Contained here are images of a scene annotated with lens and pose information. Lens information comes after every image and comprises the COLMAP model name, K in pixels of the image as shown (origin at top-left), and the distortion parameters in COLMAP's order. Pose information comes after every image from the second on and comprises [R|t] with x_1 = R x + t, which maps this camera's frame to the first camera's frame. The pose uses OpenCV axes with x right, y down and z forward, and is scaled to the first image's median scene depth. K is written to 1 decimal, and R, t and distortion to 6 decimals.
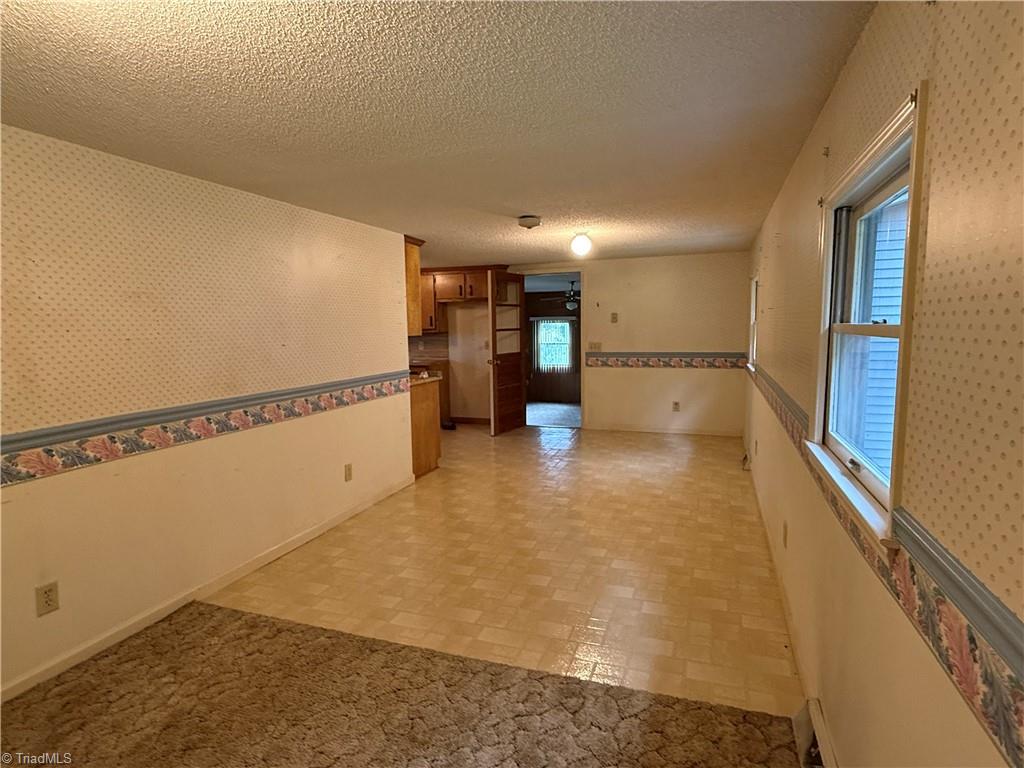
lens RADIAL K [[564.5, 0, 510.9], [0, 564.5, 384.5], [0, 0, 1]] dist [-0.001469, 0.000470]
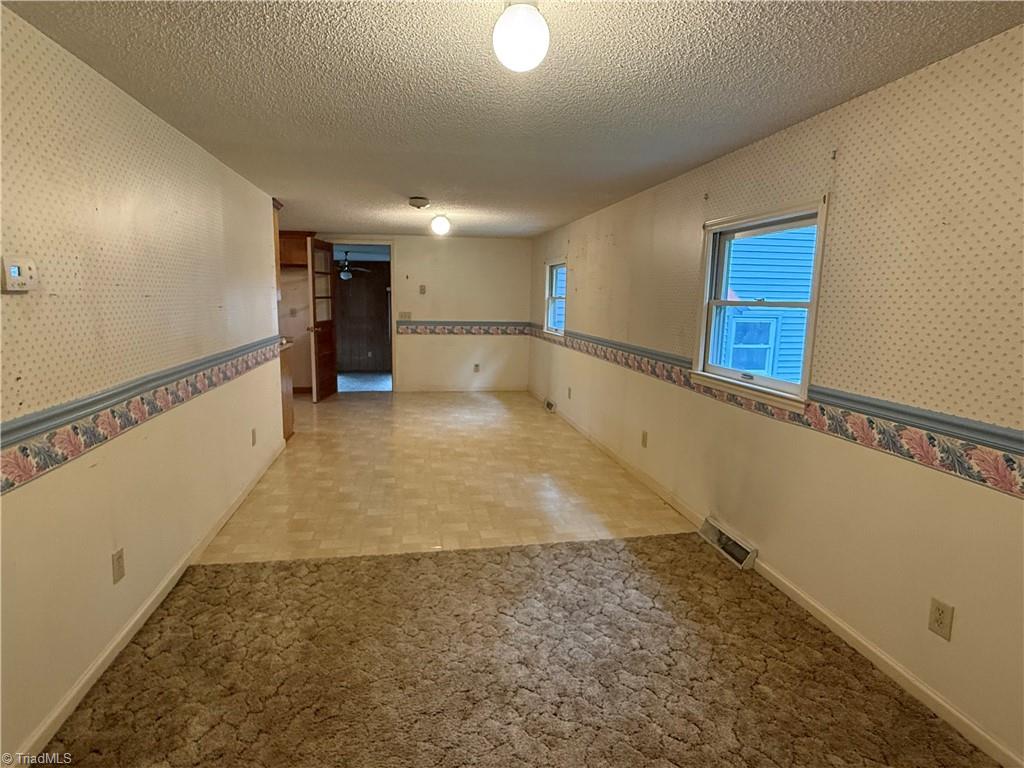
lens RADIAL K [[564.5, 0, 513.3], [0, 564.5, 385.9], [0, 0, 1]] dist [-0.001469, 0.000470]
pose [[0.863525, -0.048435, 0.501975, -0.549471], [0.022907, 0.998117, 0.056901, 0.027015], [-0.503786, -0.037636, 0.863008, -0.120275]]
